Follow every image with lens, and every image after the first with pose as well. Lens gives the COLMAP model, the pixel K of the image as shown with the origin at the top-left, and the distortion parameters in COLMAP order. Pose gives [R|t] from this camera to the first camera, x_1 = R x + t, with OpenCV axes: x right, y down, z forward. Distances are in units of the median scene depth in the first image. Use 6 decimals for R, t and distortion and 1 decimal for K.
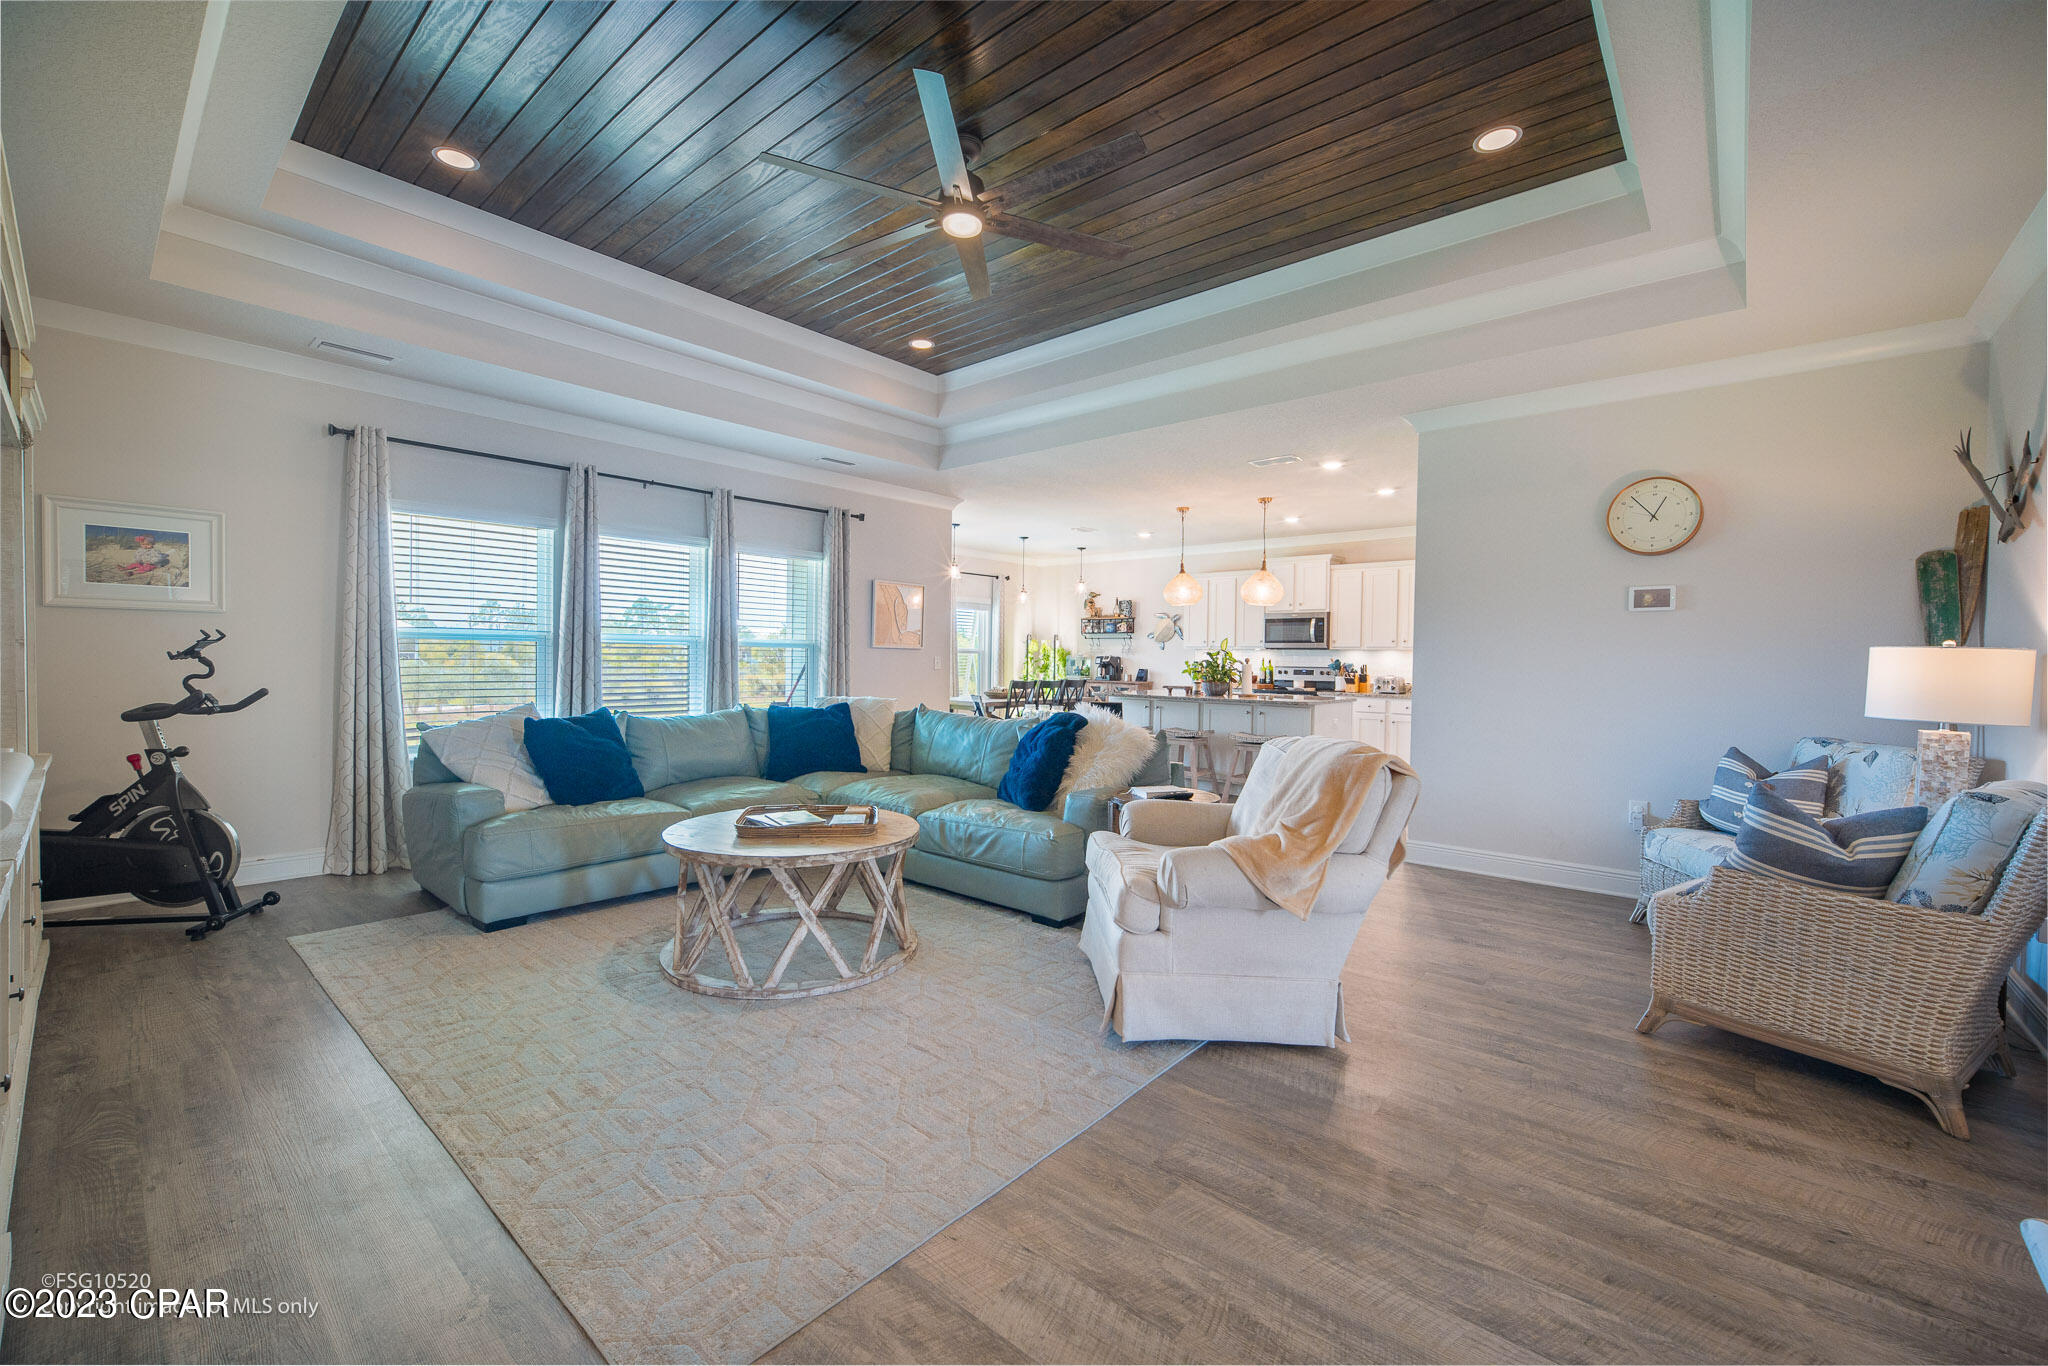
lens RADIAL K [[831.3, 0, 1025.4], [0, 831.3, 676.2], [0, 0, 1]] dist [0.001828, 0.000395]
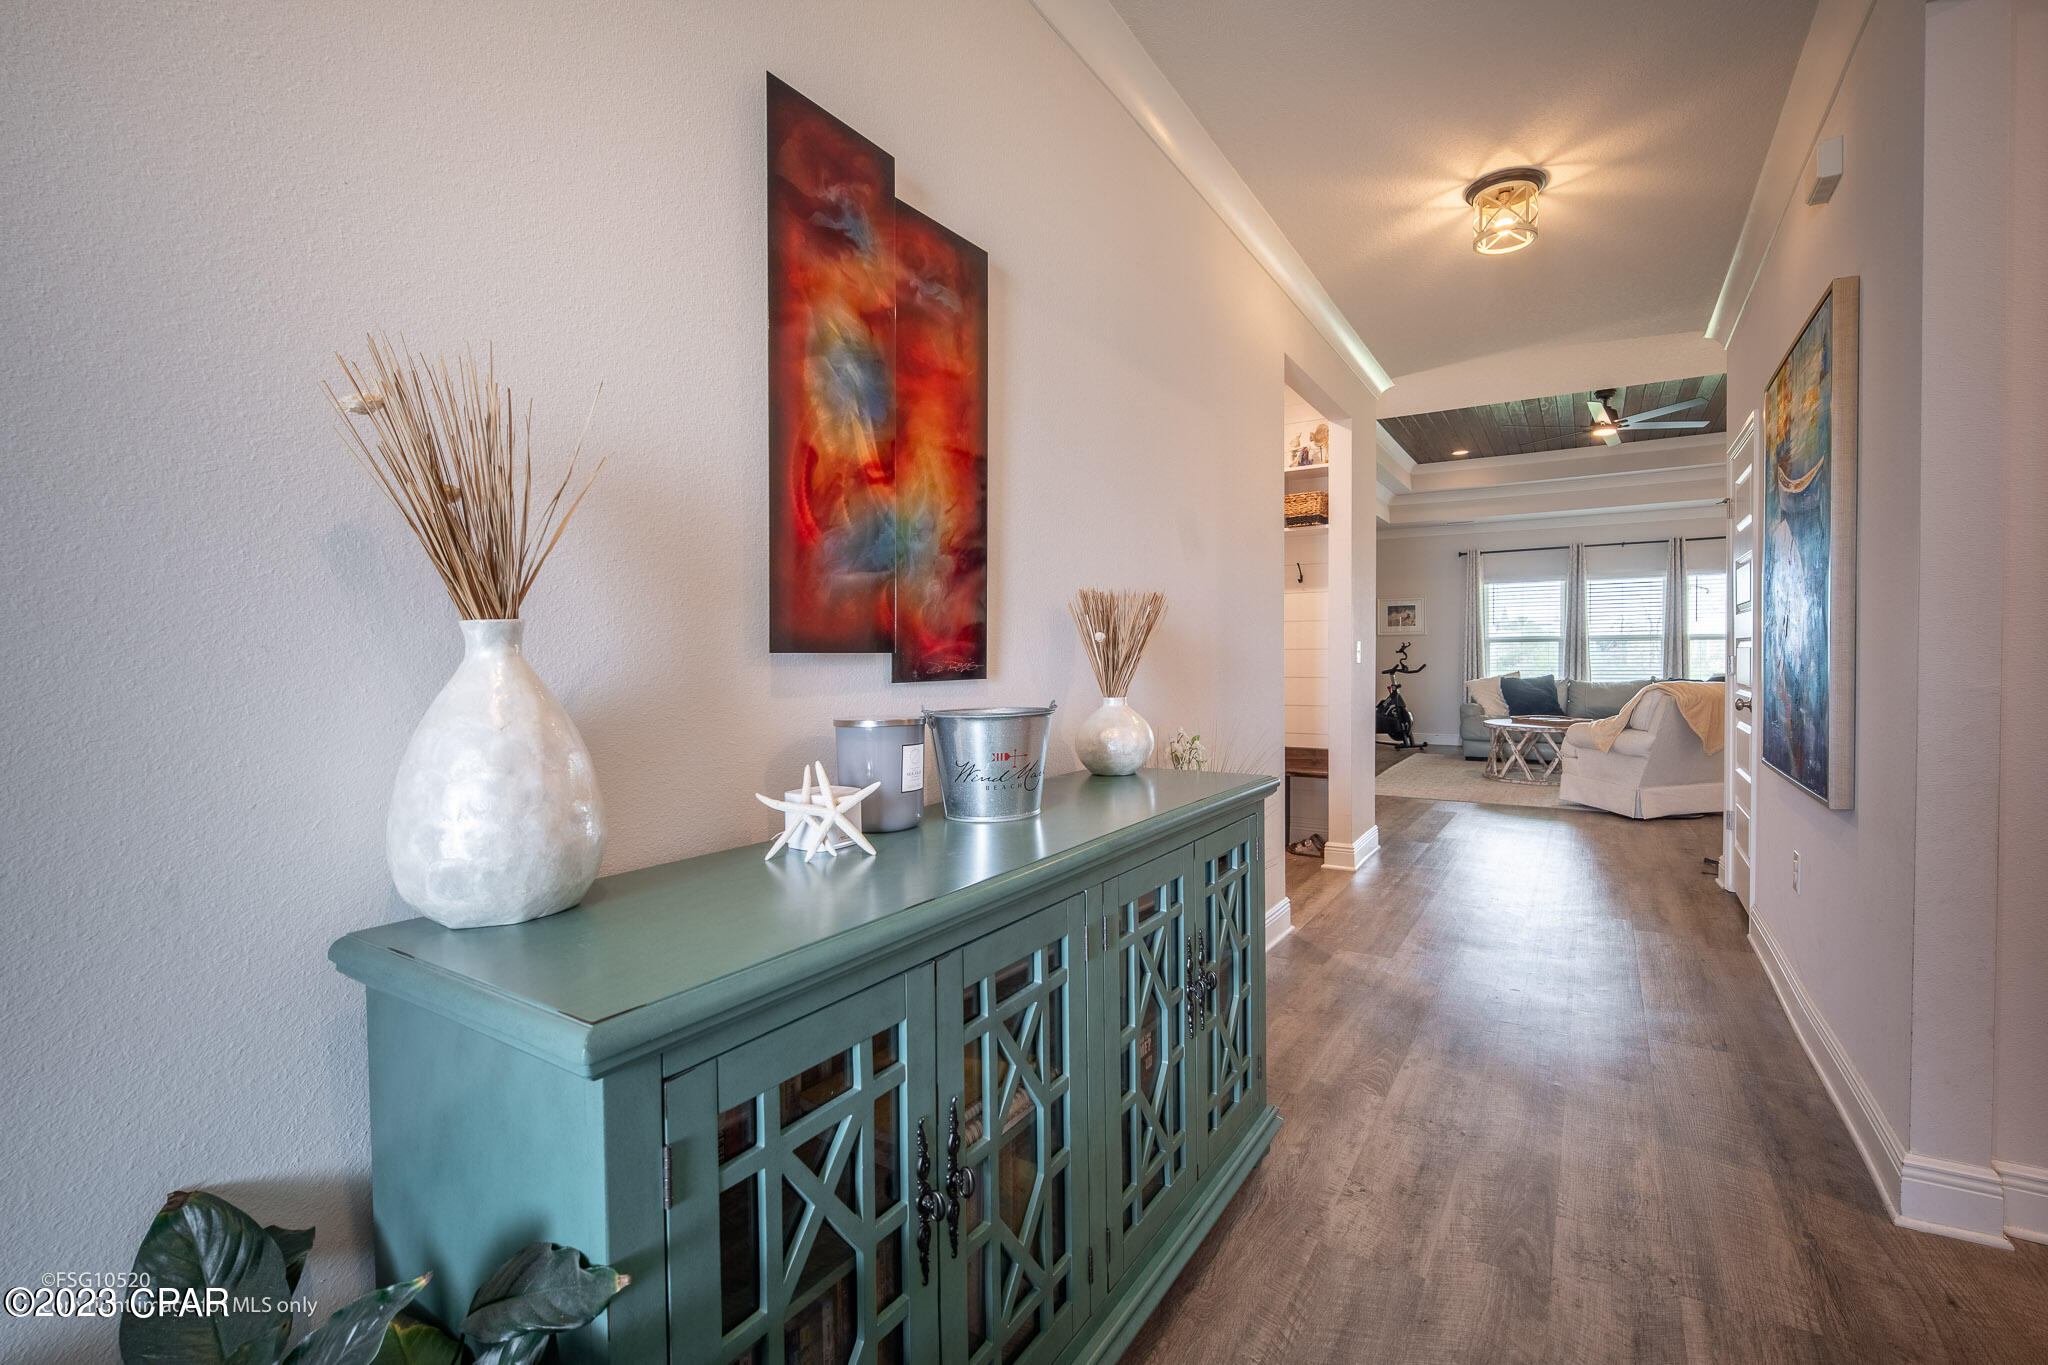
lens RADIAL K [[831.3, 0, 1025.4], [0, 831.3, 675.7], [0, 0, 1]] dist [0.001828, 0.000395]
pose [[0.132009, 0.012195, -0.991174, 1.504208], [-0.008846, 0.999899, 0.011124, 0.033324], [0.991209, 0.007300, 0.132103, -0.588377]]
